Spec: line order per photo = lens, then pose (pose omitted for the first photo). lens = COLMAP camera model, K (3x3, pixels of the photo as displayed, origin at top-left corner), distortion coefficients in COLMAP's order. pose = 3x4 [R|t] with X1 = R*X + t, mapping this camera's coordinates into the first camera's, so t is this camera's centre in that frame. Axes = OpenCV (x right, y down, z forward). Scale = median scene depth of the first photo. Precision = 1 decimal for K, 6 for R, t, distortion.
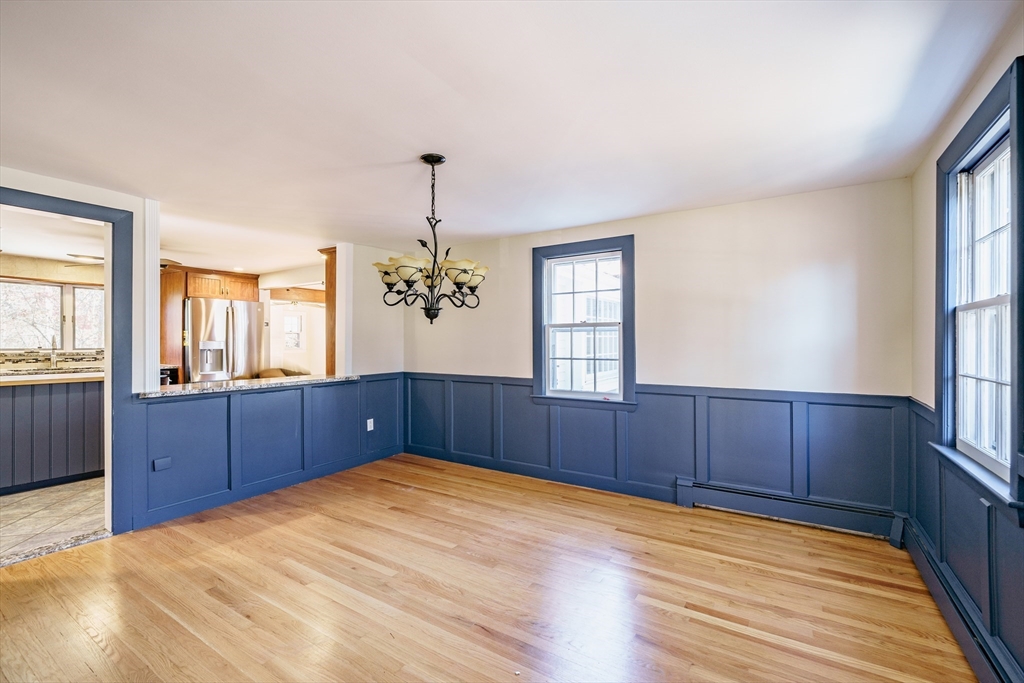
lens RADIAL K [[402.1, 0, 512.0], [0, 402.1, 341.5], [0, 0, 1]] dist [0.000580, 0.000047]
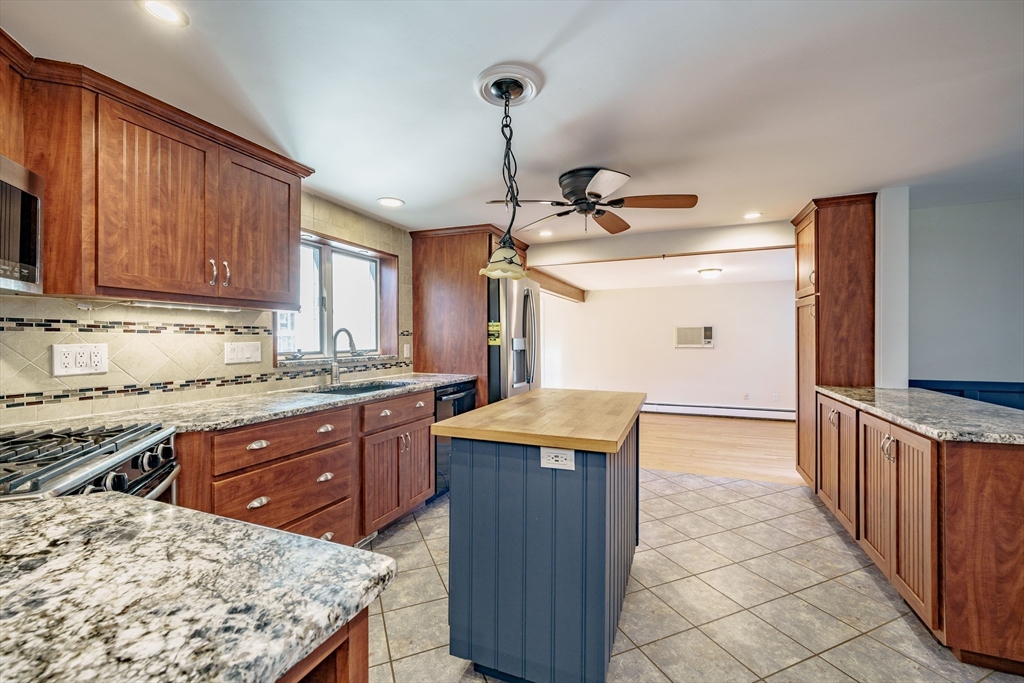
lens RADIAL K [[419.9, 0, 510.0], [0, 419.9, 338.1], [0, 0, 1]] dist [-0.002946, -0.000322]
pose [[0.976944, -0.006315, 0.213400, -1.828668], [0.006704, 0.999977, -0.001098, 0.000822], [-0.213388, 0.002503, 0.976964, 0.620805]]
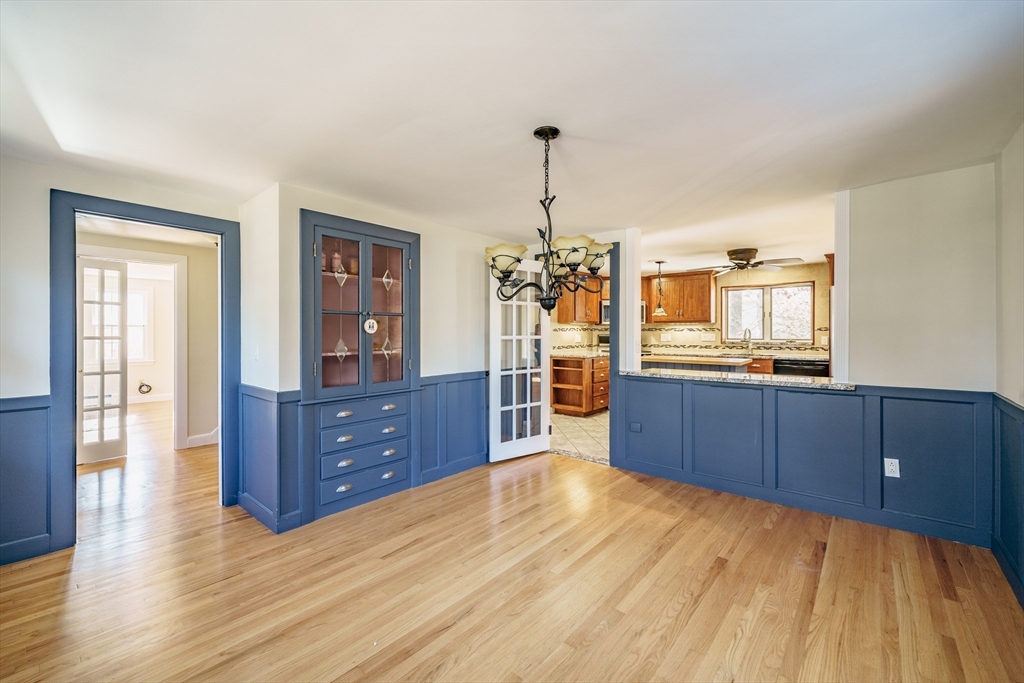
lens RADIAL K [[427.1, 0, 510.1], [0, 427.1, 333.7], [0, 0, 1]] dist [-0.001129, -0.000222]
pose [[-0.101136, 0.001769, -0.994871, 0.512543], [0.002703, 0.999995, 0.001503, -0.003405], [0.994869, -0.002537, -0.101140, 0.679609]]
